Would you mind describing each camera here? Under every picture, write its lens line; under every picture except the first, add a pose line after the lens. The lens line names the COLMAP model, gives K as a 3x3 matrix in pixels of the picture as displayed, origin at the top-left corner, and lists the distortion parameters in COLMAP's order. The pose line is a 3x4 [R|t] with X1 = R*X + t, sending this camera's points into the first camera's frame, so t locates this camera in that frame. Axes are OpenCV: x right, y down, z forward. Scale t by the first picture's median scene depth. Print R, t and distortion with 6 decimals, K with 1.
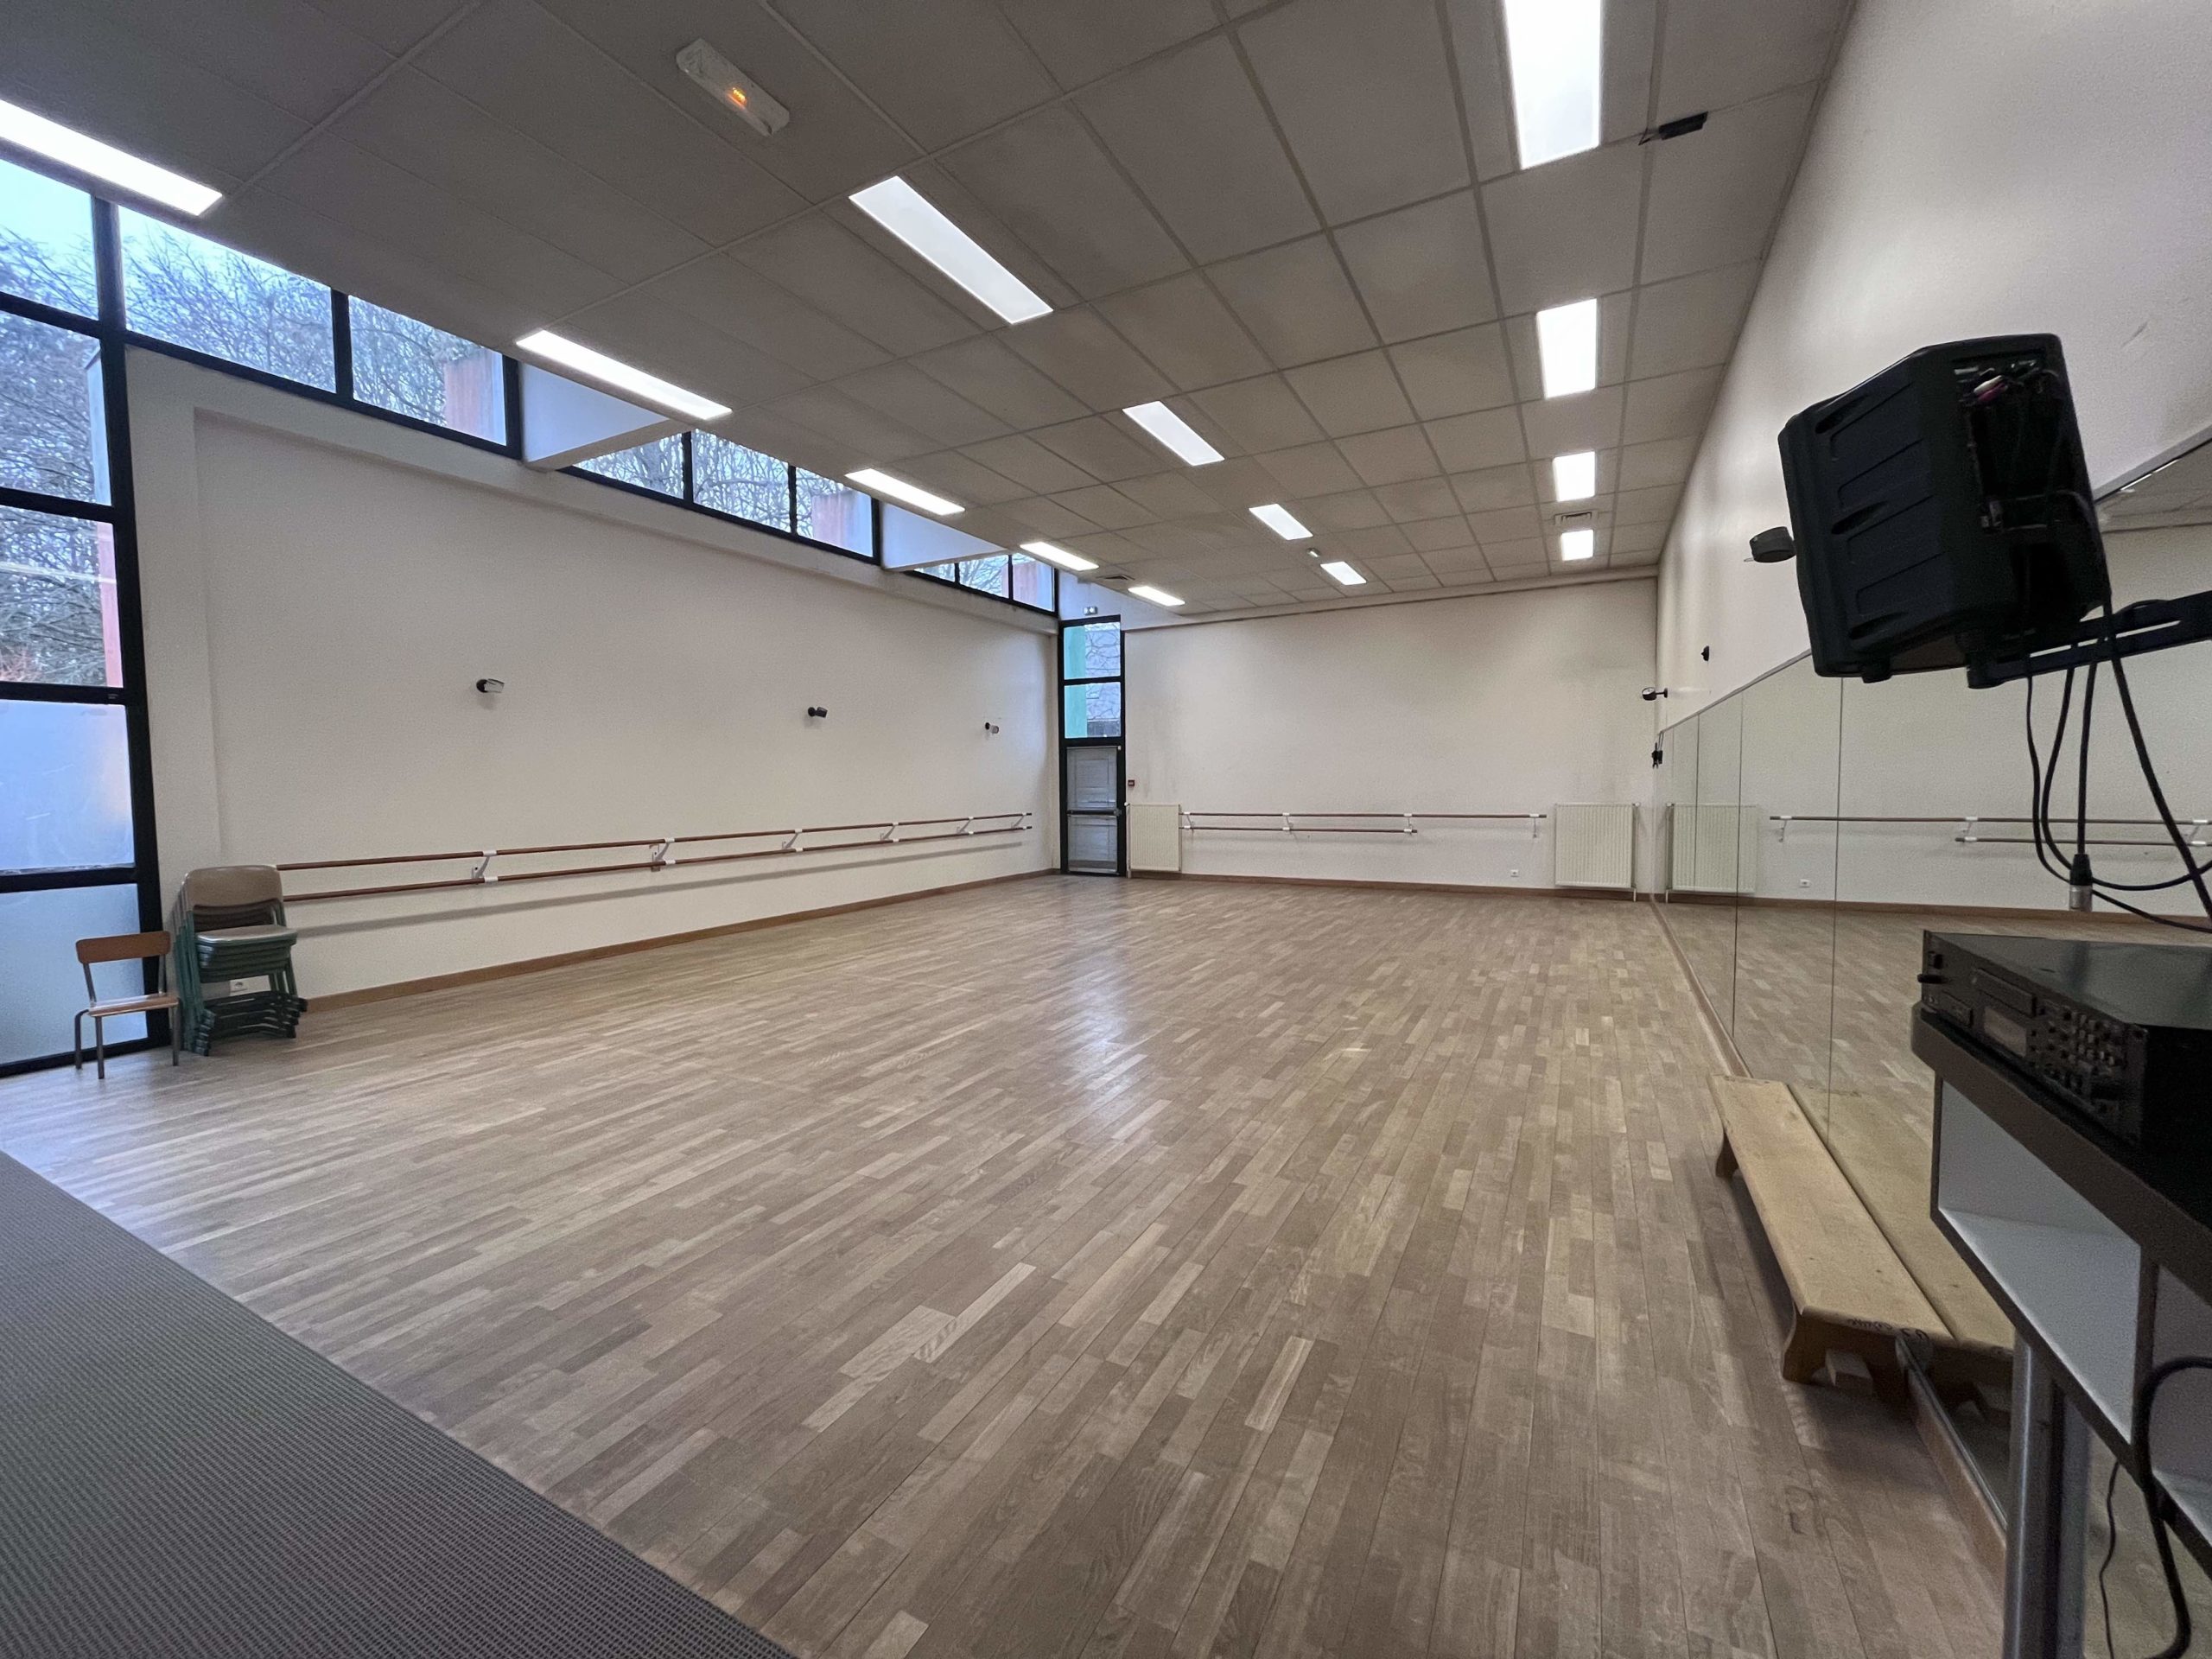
lens RADIAL K [[890.1, 0, 1106.0], [0, 890.1, 829.5], [0, 0, 1]] dist [-0.001849, -0.000356]
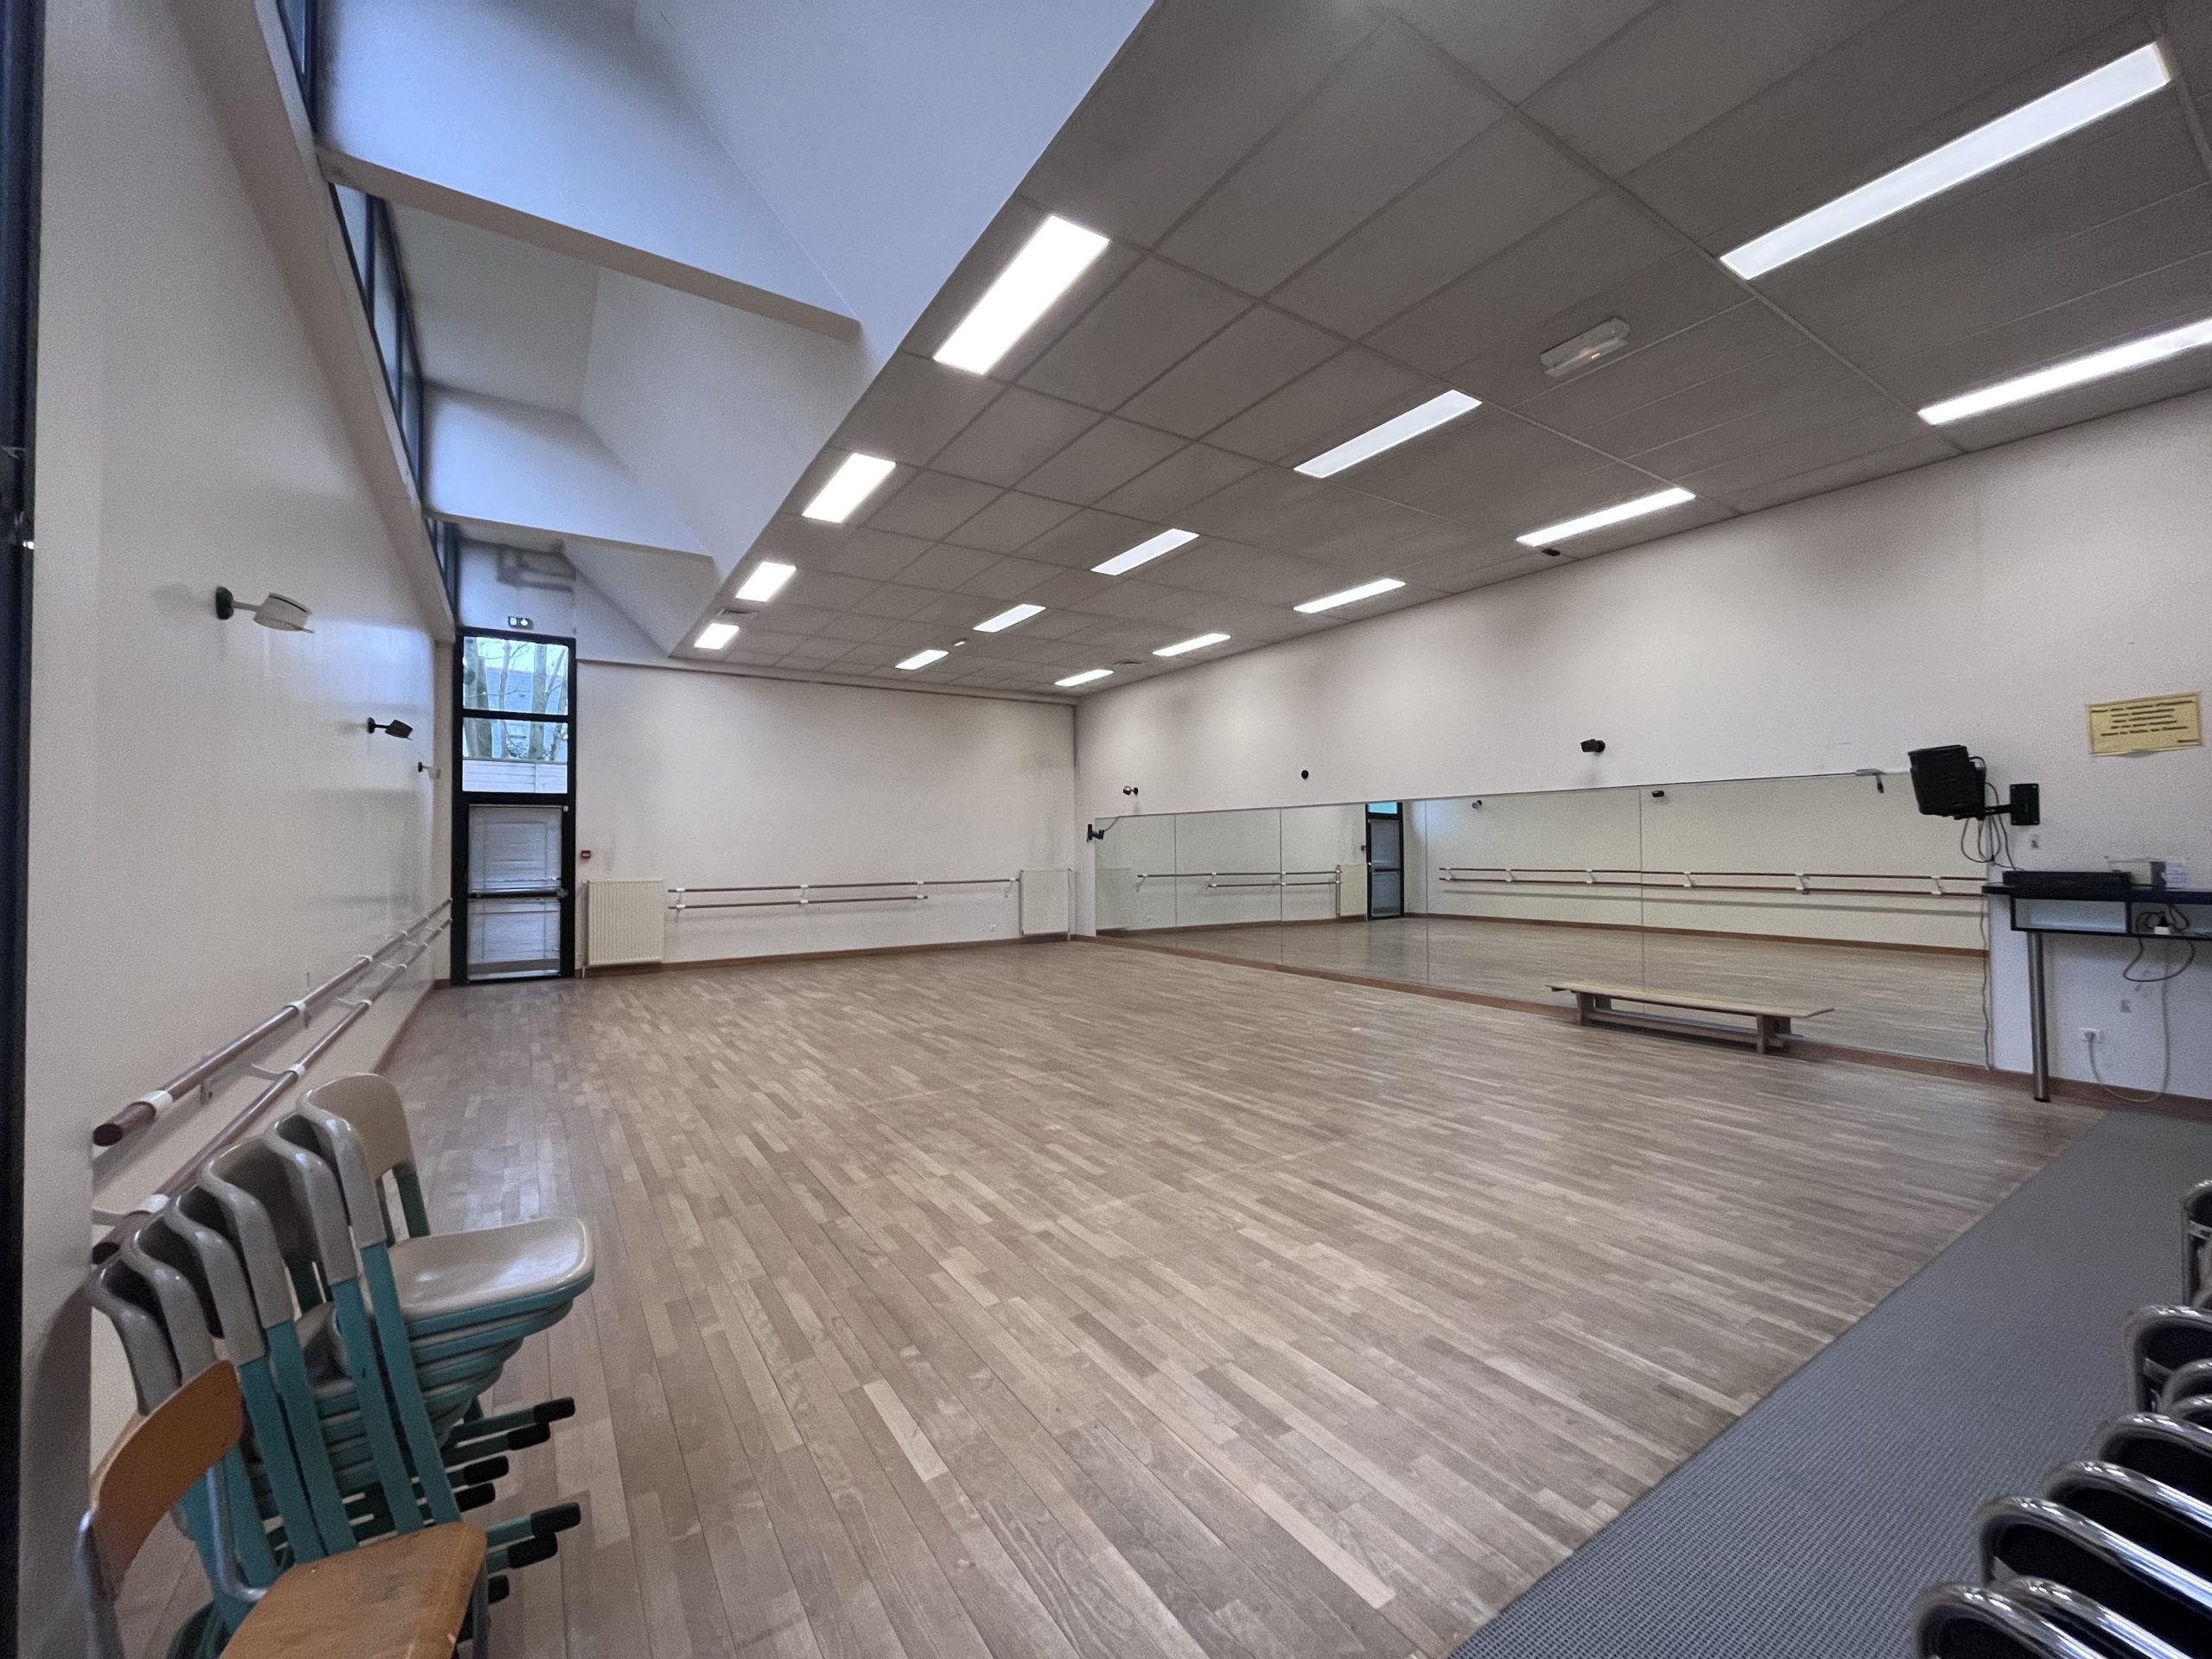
lens RADIAL K [[890.1, 0, 1106.0], [0, 890.1, 829.5], [0, 0, 1]] dist [-0.001849, -0.000356]
pose [[0.477155, 0.024643, 0.878474, -1.196748], [0.051576, 0.997099, -0.055984, -0.019513], [-0.877305, 0.072021, 0.474499, 0.632282]]
